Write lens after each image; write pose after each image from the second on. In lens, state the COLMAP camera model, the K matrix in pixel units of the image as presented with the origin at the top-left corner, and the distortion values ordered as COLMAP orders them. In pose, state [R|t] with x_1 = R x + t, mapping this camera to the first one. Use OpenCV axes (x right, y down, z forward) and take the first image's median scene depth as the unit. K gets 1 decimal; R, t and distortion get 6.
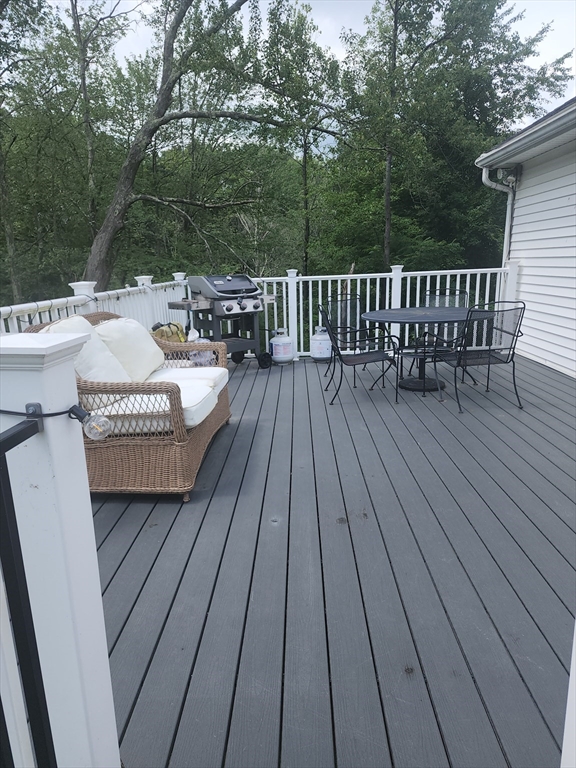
lens RADIAL K [[512.9, 0, 287.7], [0, 512.9, 386.9], [0, 0, 1]] dist [0.048212, -0.026409]
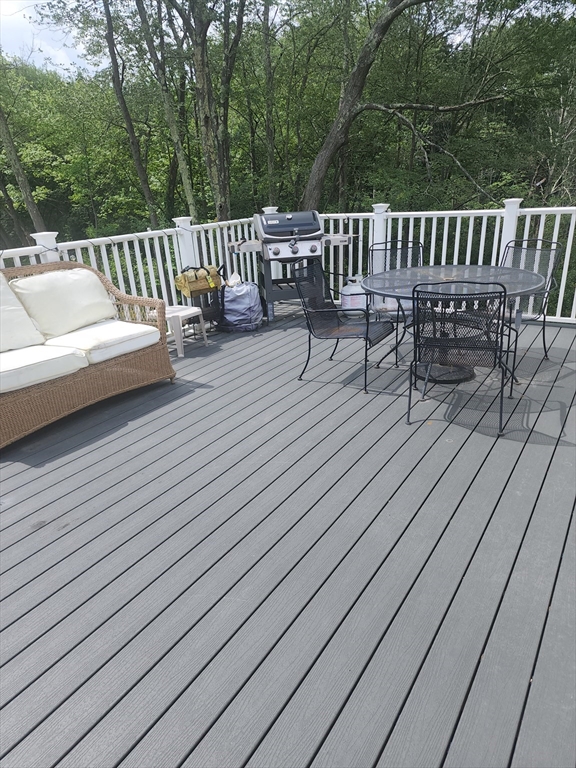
lens RADIAL K [[512.9, 0, 288.7], [0, 512.9, 385.0], [0, 0, 1]] dist [0.048212, -0.026409]
pose [[0.847594, 0.182764, -0.498178, 0.357688], [-0.101005, 0.977219, 0.186660, -0.082792], [0.520943, -0.107894, 0.846745, 0.181141]]
